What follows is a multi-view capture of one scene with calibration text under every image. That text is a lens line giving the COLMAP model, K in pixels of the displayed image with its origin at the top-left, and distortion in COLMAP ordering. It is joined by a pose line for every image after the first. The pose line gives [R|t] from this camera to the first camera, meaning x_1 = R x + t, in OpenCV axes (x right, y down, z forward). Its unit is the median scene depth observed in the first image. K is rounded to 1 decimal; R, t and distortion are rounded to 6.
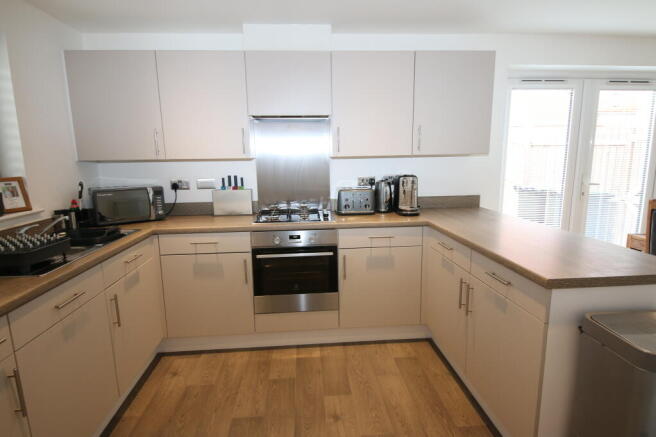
lens RADIAL K [[363.2, 0, 328.0], [0, 363.2, 218.5], [0, 0, 1]] dist [0.031041, -0.039573]
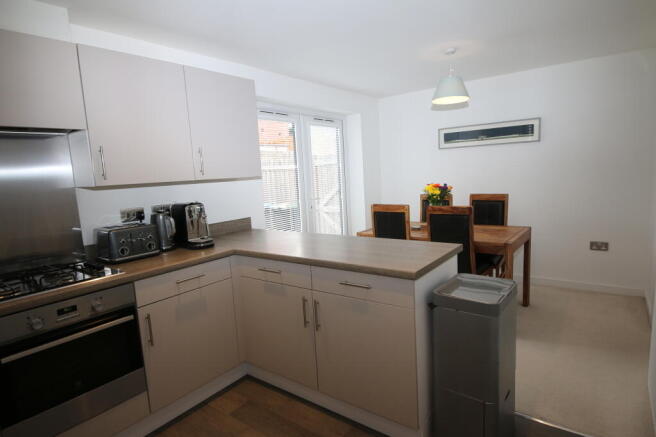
lens RADIAL K [[364.4, 0, 328.0], [0, 364.4, 218.5], [0, 0, 1]] dist [0.028682, 0.000079]
pose [[0.661335, -0.114078, 0.741365, -0.233773], [0.167814, 0.985817, 0.001995, -0.030563], [-0.731078, 0.123092, 0.671099, 0.180226]]
